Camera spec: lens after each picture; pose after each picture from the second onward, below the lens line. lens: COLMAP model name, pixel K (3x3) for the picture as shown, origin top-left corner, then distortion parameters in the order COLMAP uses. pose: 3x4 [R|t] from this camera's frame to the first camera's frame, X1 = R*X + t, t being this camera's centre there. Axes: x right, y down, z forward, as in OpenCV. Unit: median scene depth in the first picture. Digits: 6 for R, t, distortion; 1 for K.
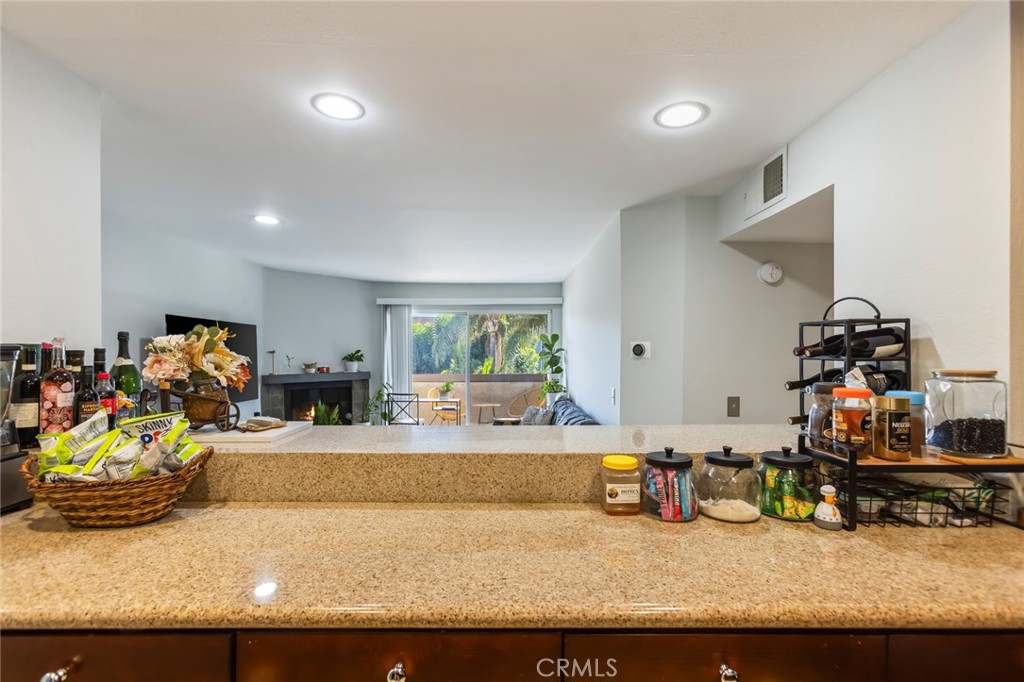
lens RADIAL K [[463.0, 0, 512.3], [0, 463.0, 350.5], [0, 0, 1]] dist [0.000415, 0.001338]
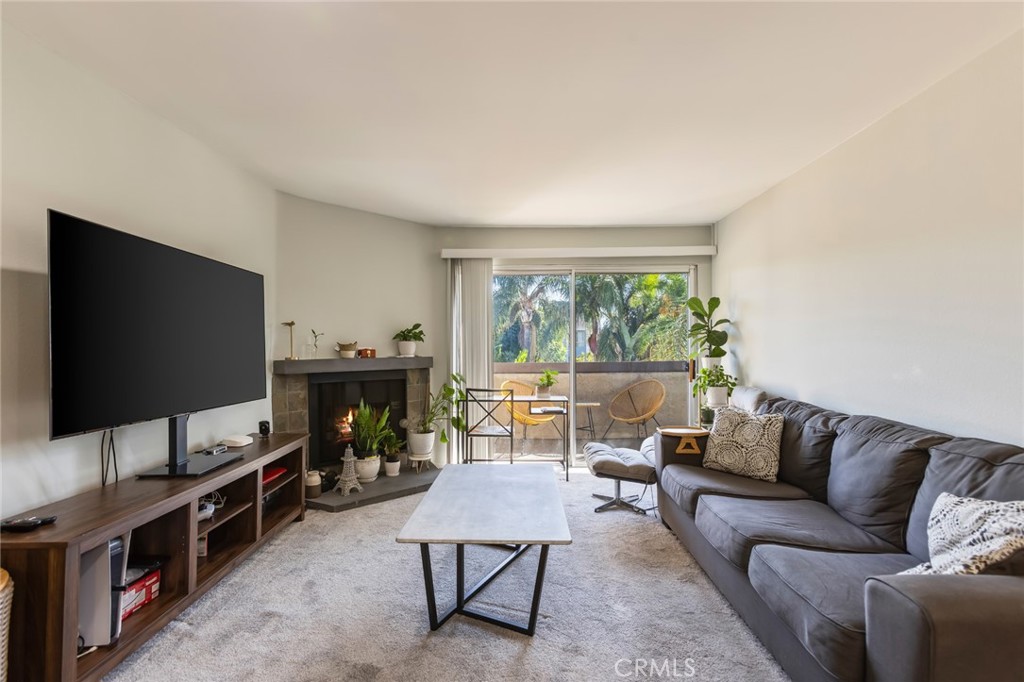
lens RADIAL K [[461.8, 0, 512.0], [0, 461.8, 341.0], [0, 0, 1]] dist [-0.002259, 0.001072]
pose [[0.999426, -0.006037, -0.033324, -0.322277], [0.005677, 0.999925, -0.010895, 0.058913], [0.033387, 0.010700, 0.999385, 0.629938]]
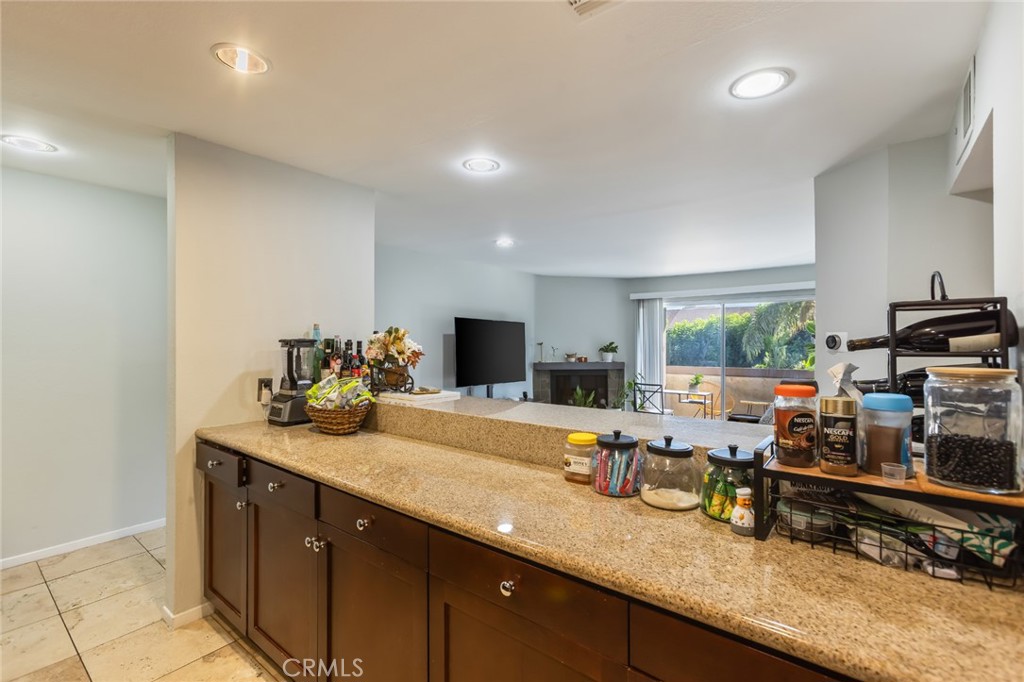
lens RADIAL K [[461.8, 0, 512.0], [0, 461.8, 341.0], [0, 0, 1]] dist [-0.002259, 0.001072]
pose [[0.780885, -0.000579, -0.624675, 0.308096], [-0.001631, 0.999994, -0.002966, 0.000181], [0.624673, 0.003335, 0.780880, -0.005819]]
